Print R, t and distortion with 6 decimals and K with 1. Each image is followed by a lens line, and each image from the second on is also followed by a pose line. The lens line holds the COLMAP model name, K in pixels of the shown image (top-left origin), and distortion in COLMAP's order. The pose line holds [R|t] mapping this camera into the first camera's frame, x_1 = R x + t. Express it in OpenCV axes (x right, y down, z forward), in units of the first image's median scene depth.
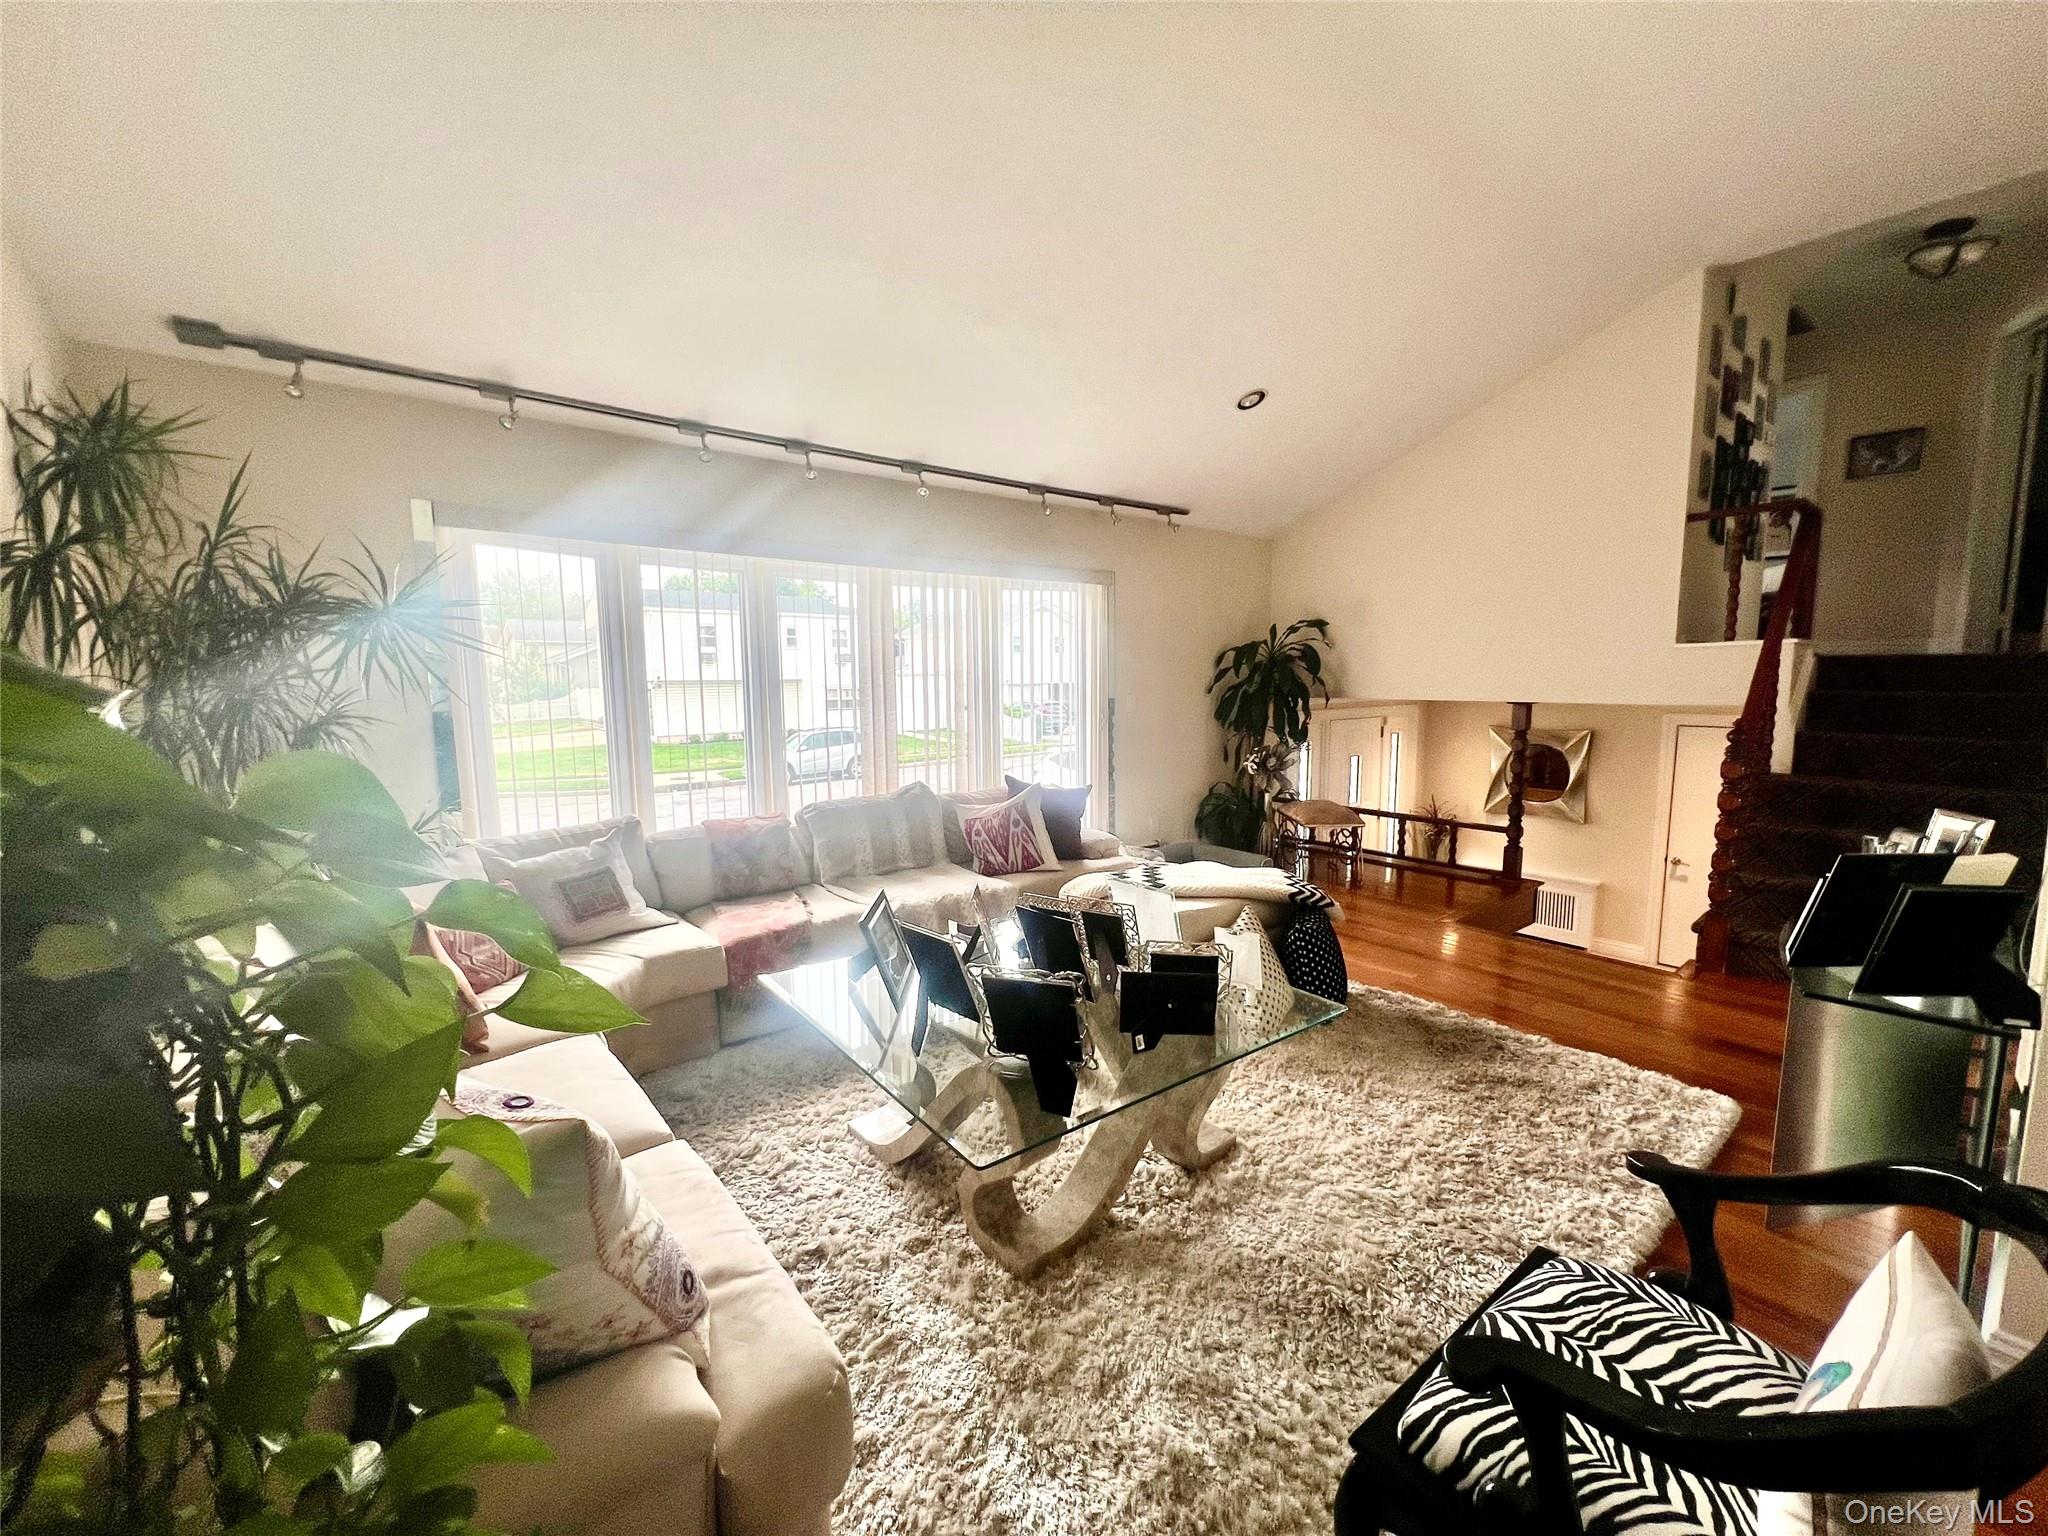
lens RADIAL K [[818.2, 0, 1024.0], [0, 818.2, 768.0], [0, 0, 1]] dist [-0.000150, -0.000058]
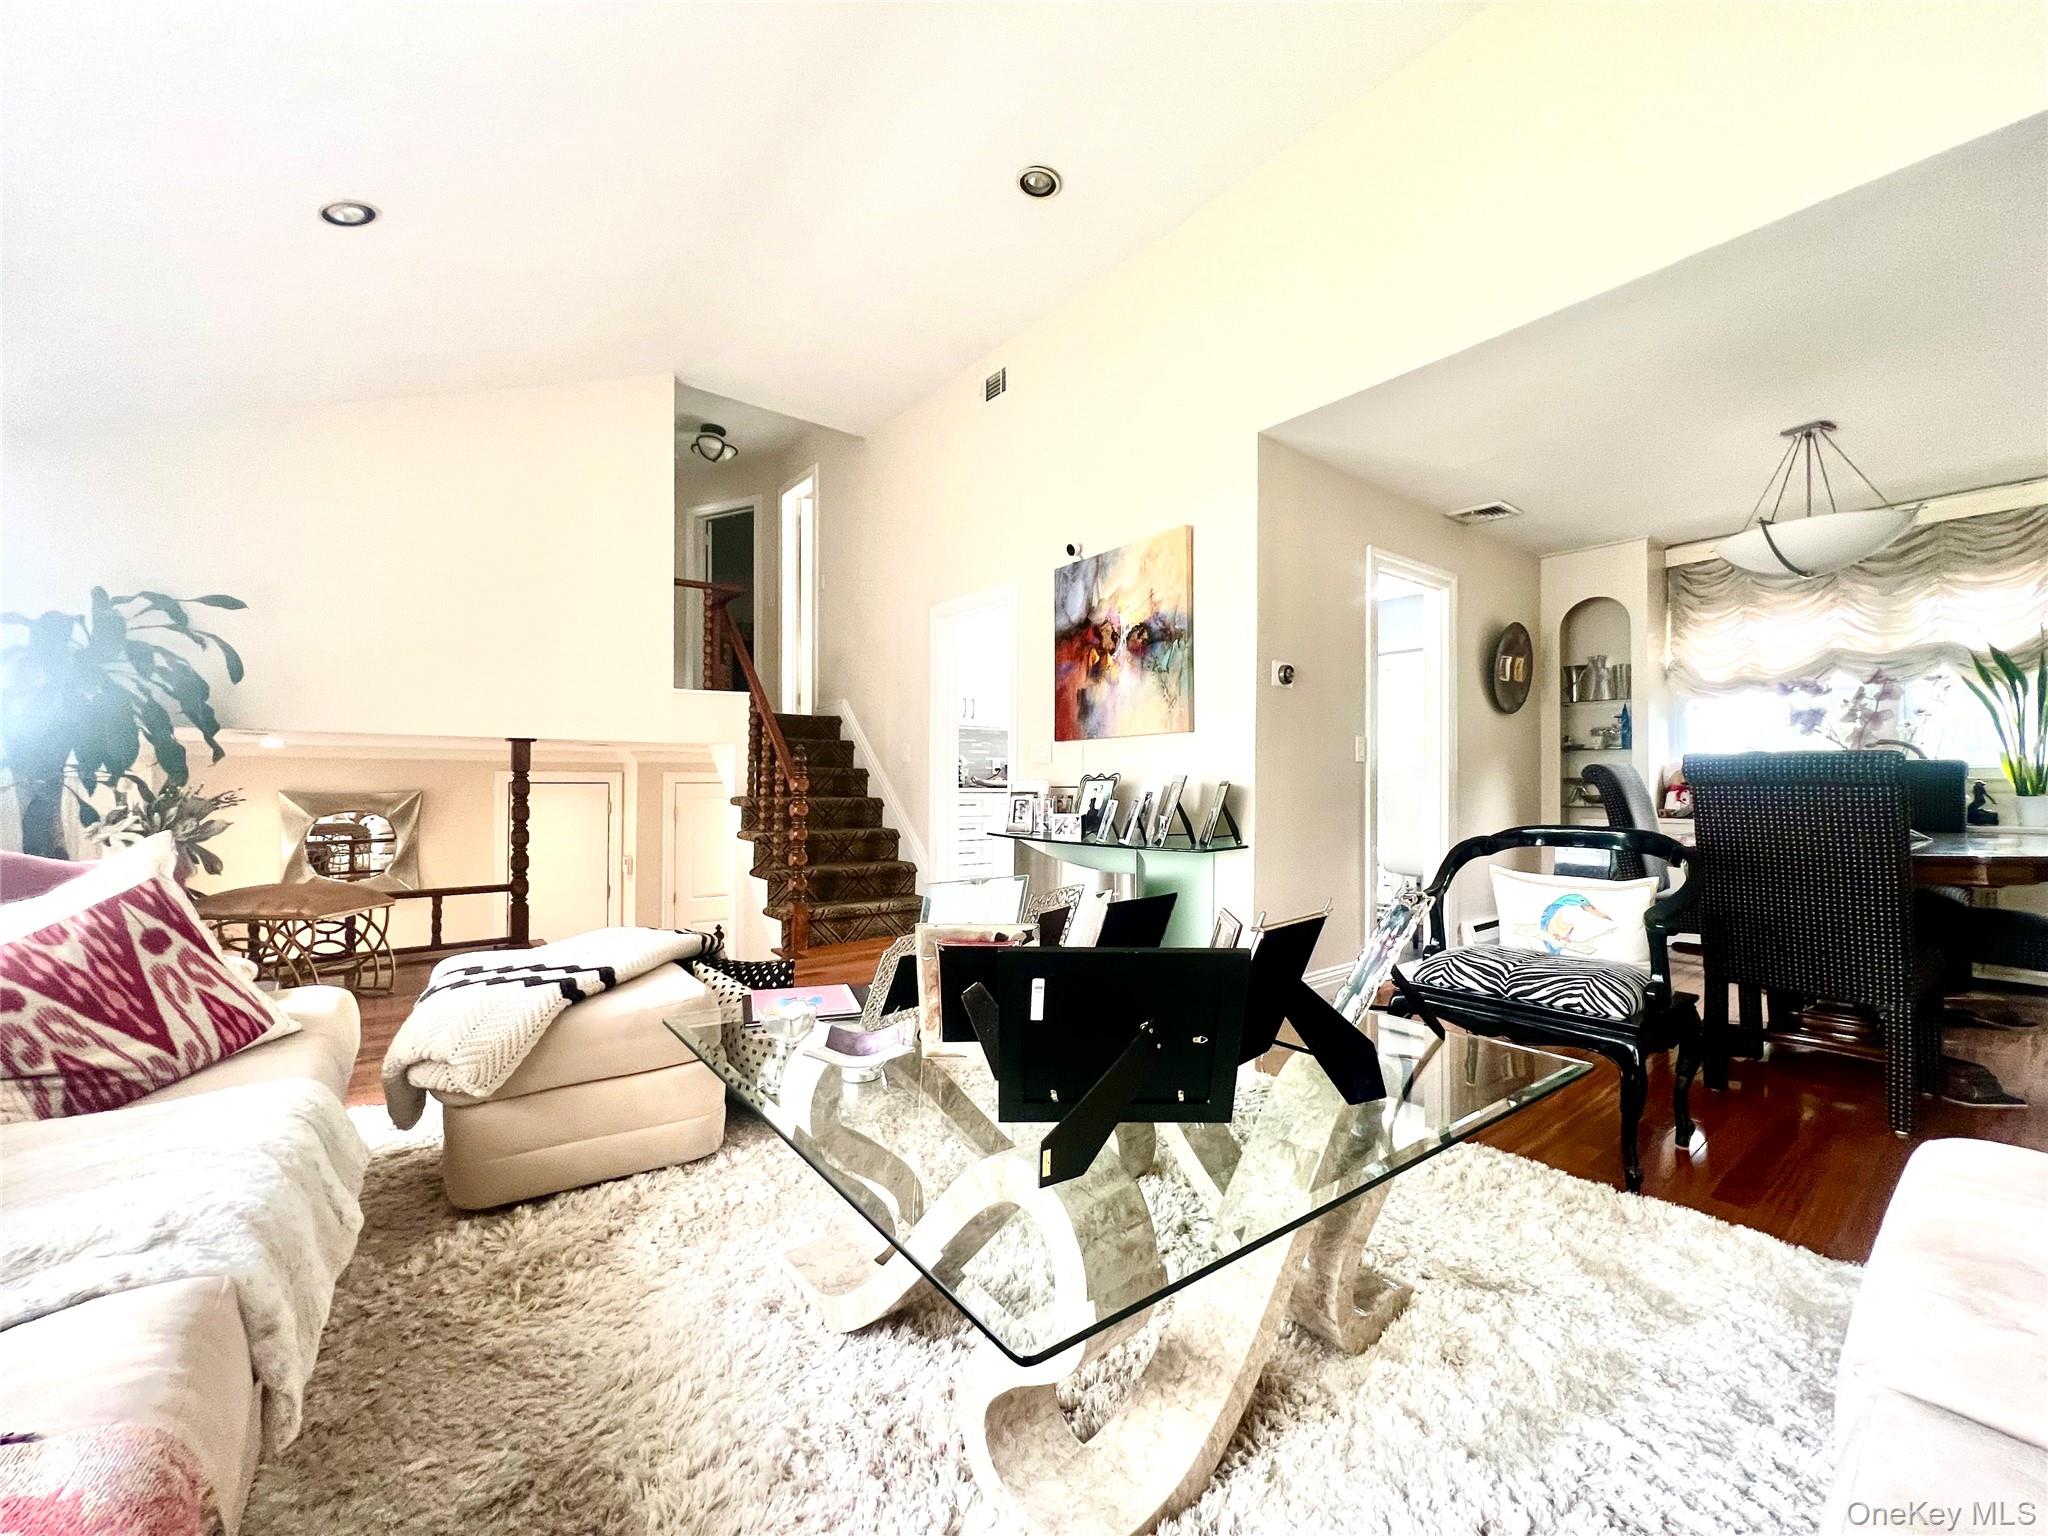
lens RADIAL K [[818.2, 0, 1024.0], [0, 818.2, 768.0], [0, 0, 1]] dist [-0.000150, -0.000058]
pose [[0.013781, 0.021426, 0.999675, -0.323391], [0.113113, 0.993319, -0.022849, 0.037159], [-0.993487, 0.113391, 0.011265, 0.526258]]
